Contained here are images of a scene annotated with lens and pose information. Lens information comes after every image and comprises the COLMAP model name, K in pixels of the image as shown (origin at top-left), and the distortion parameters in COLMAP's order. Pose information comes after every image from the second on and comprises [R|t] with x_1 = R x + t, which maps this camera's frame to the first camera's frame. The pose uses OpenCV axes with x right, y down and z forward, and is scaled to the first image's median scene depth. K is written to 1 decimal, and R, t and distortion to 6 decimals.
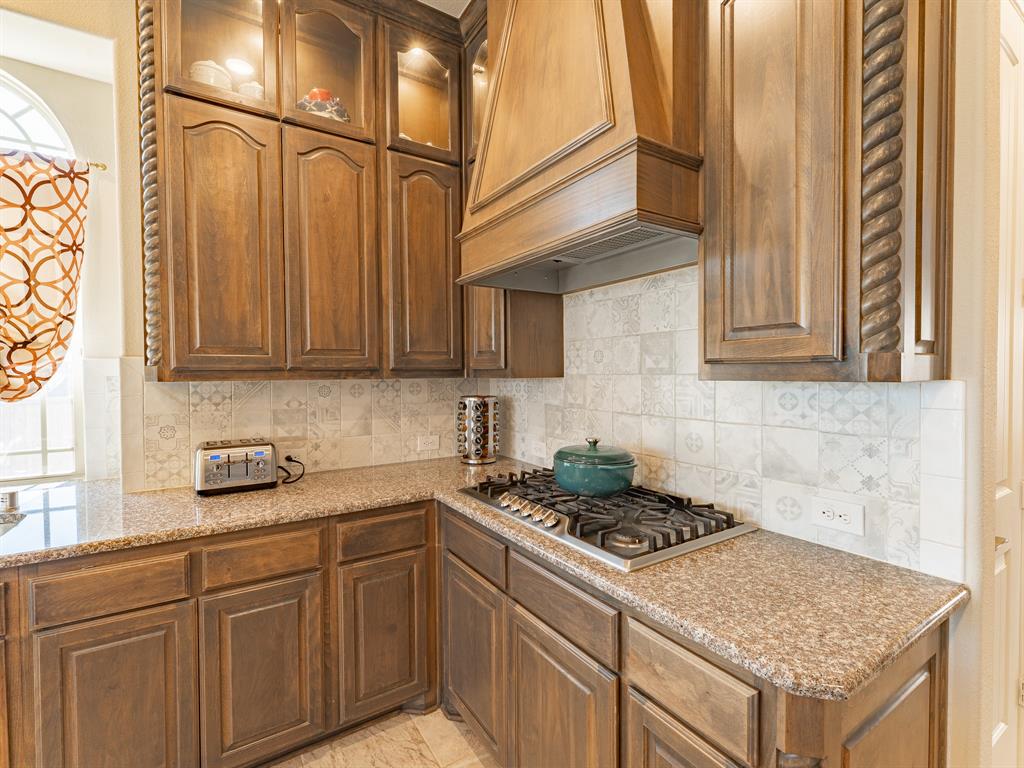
lens RADIAL K [[467.3, 0, 510.0], [0, 467.3, 382.4], [0, 0, 1]] dist [-0.006050, 0.000448]
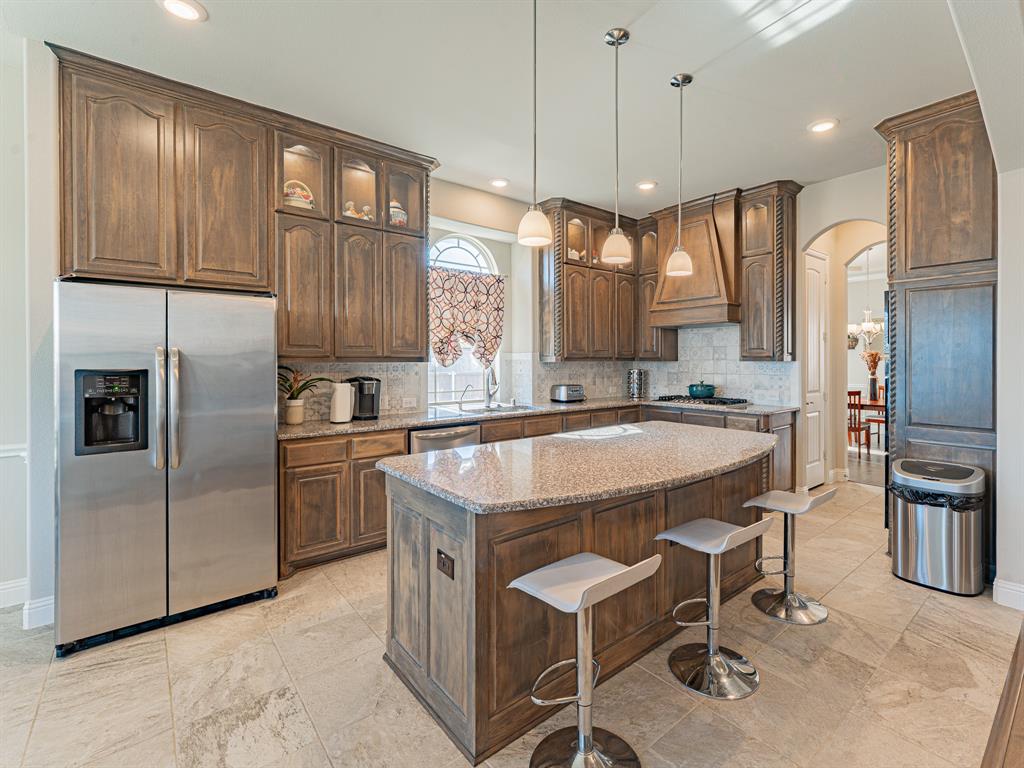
lens RADIAL K [[484.3, 0, 547.0], [0, 484.3, 359.8], [0, 0, 1]] dist [-0.014852, -0.001980]
pose [[0.990294, 0.004421, 0.138920, -1.086663], [-0.001432, 0.999765, -0.021613, 0.044909], [-0.138983, 0.021204, 0.990068, -1.718386]]
